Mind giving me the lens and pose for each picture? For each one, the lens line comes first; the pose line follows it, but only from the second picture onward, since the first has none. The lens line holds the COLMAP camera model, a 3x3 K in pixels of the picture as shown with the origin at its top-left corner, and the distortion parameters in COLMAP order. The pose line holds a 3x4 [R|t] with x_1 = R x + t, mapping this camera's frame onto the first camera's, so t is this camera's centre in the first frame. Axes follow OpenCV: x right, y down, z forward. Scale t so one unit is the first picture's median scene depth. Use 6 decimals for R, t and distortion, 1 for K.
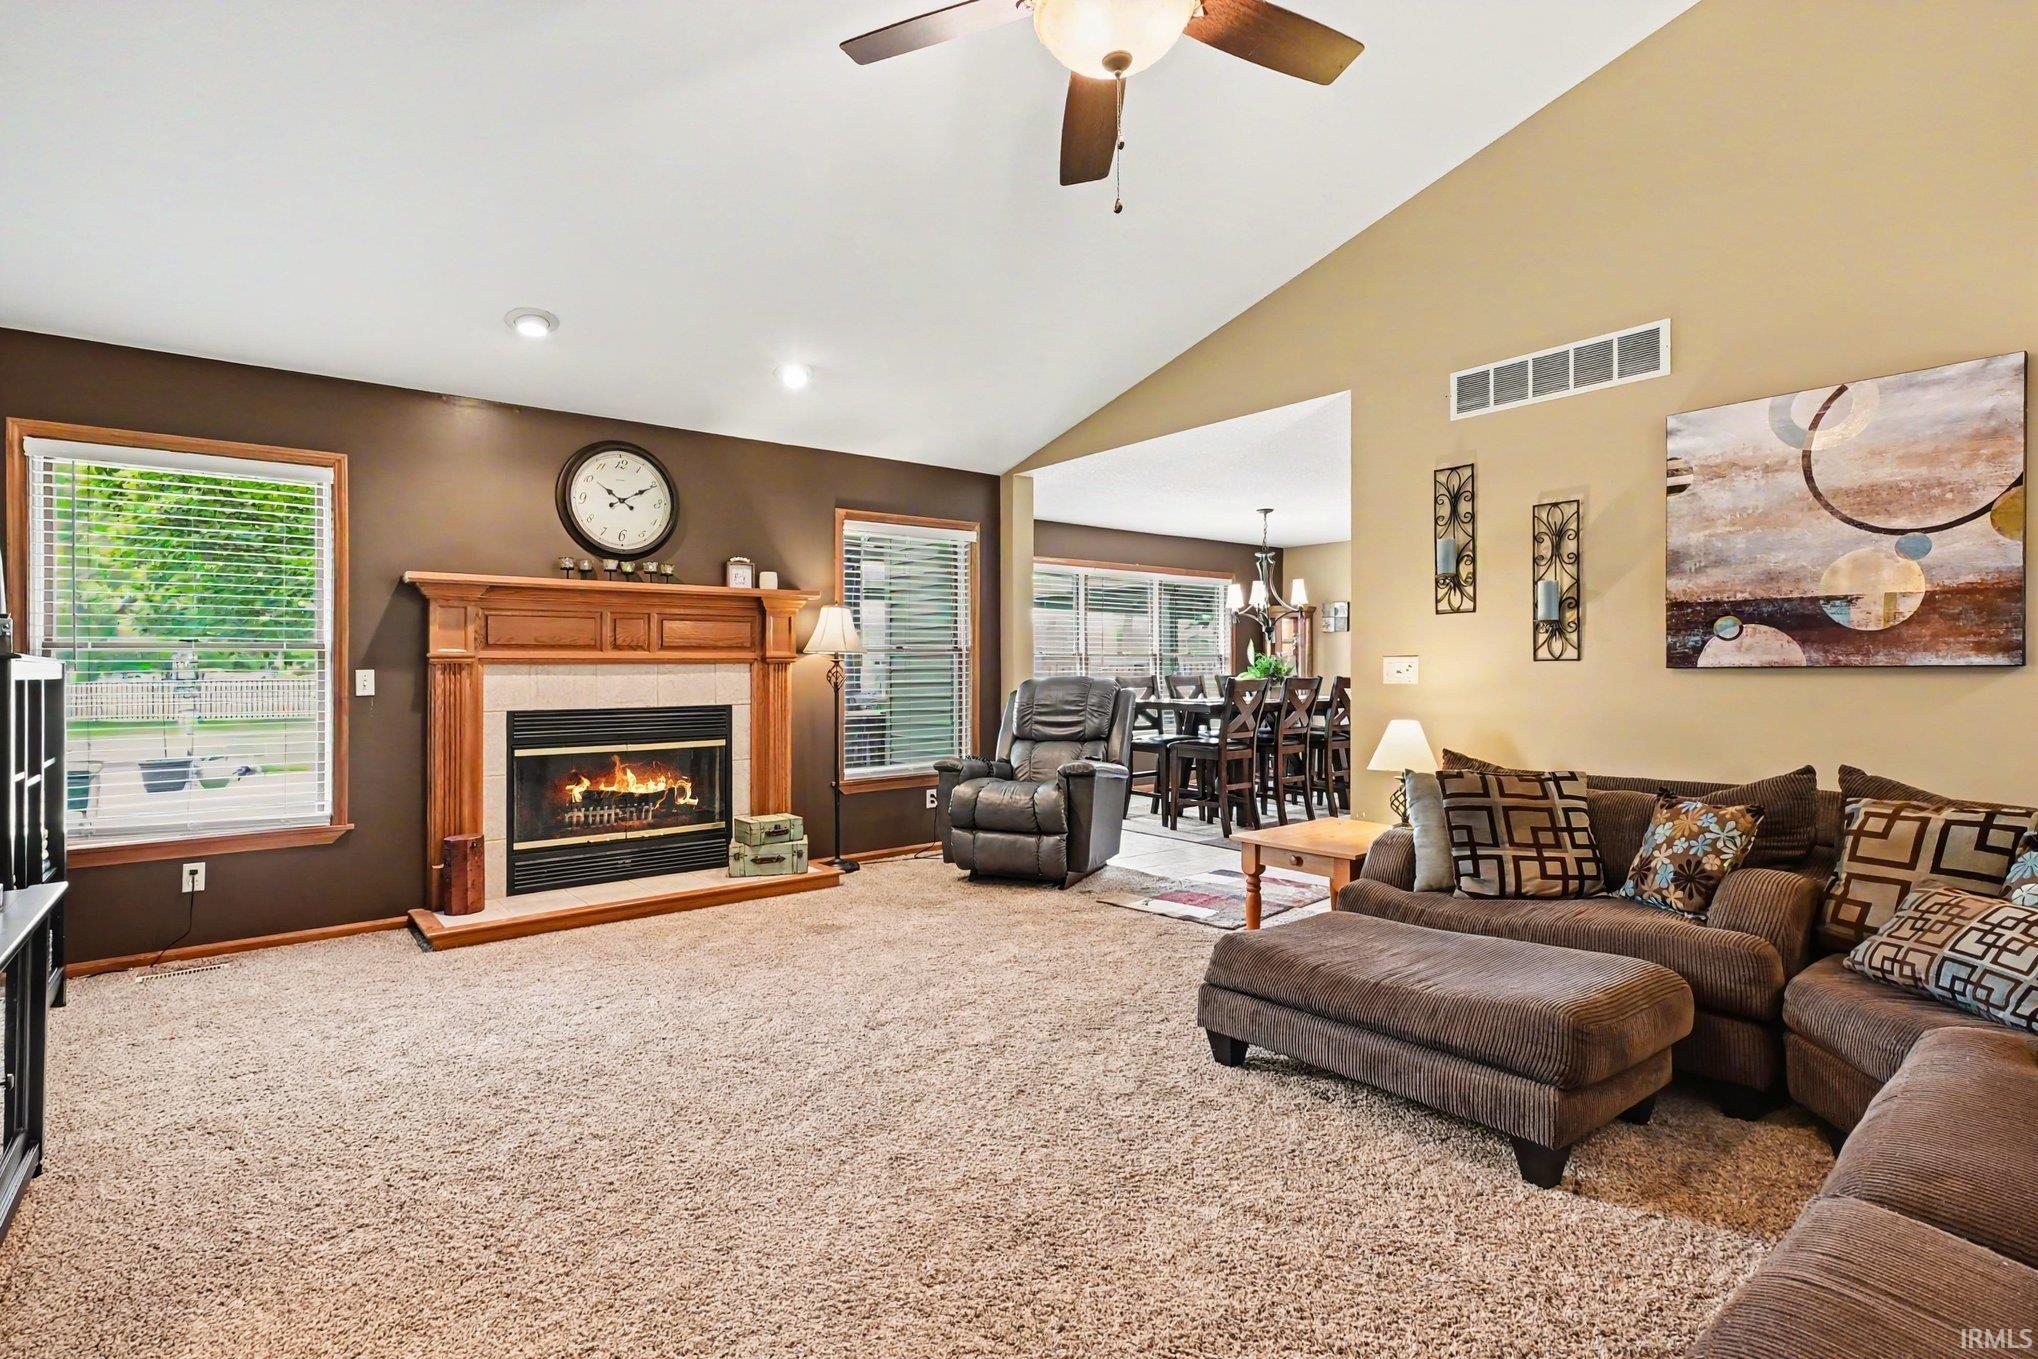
lens RADIAL K [[980.9, 0, 1000.3], [0, 980.9, 670.1], [0, 0, 1]] dist [0.002298, 0.000302]
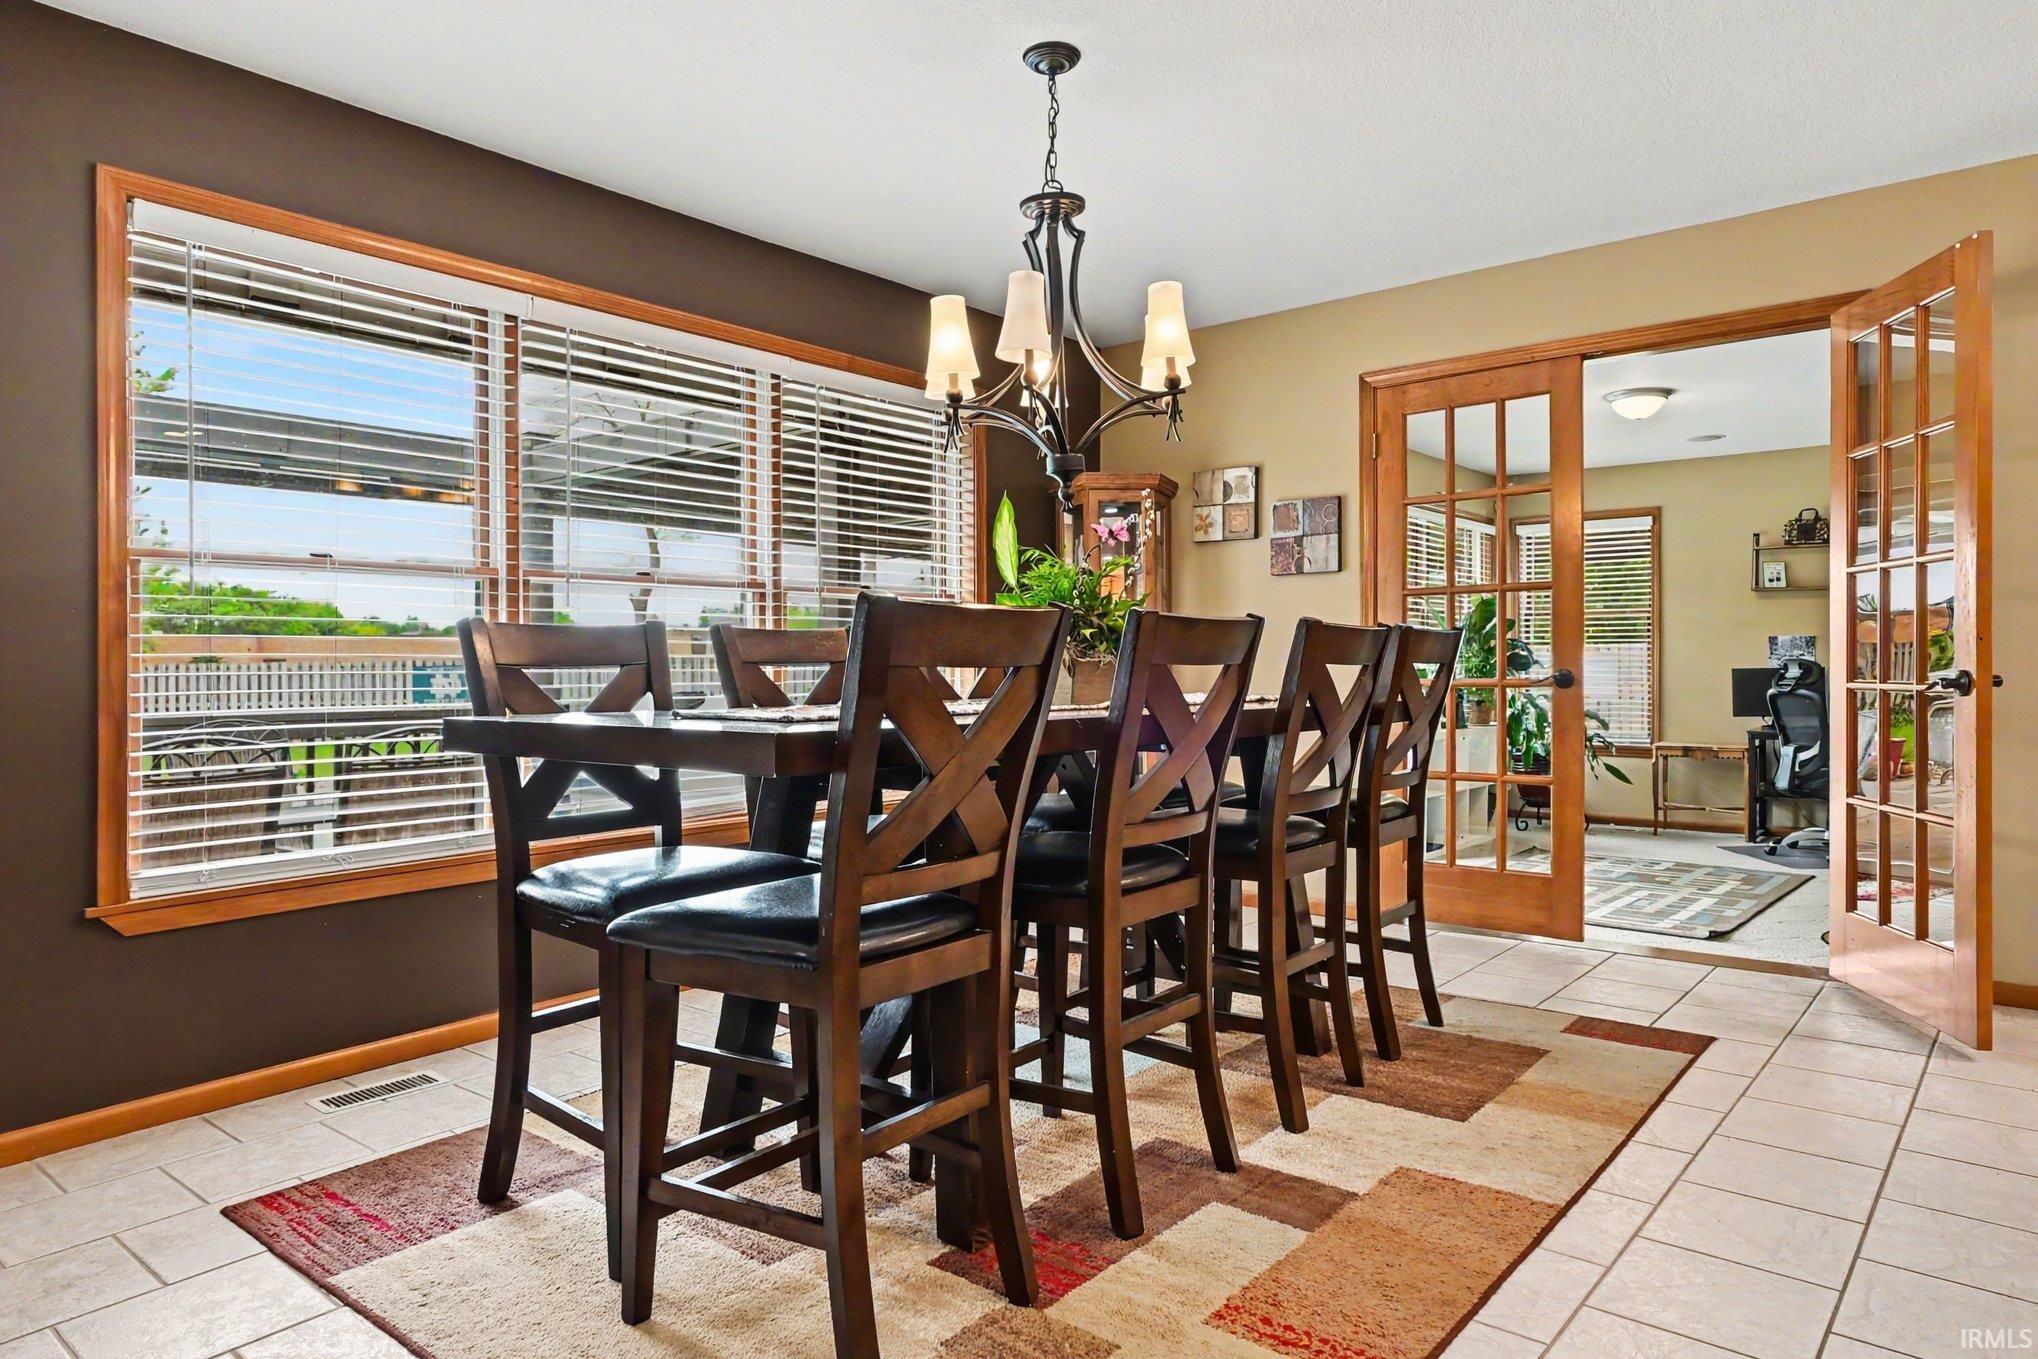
lens RADIAL K [[1184.0, 0, 1024.0], [0, 1184.0, 660.5], [0, 0, 1]] dist [0.004020, 0.001877]
pose [[0.977754, -0.009644, 0.209532, 0.194963], [0.008860, 0.999950, 0.004681, 0.016585], [-0.209566, -0.002721, 0.977791, 0.687234]]
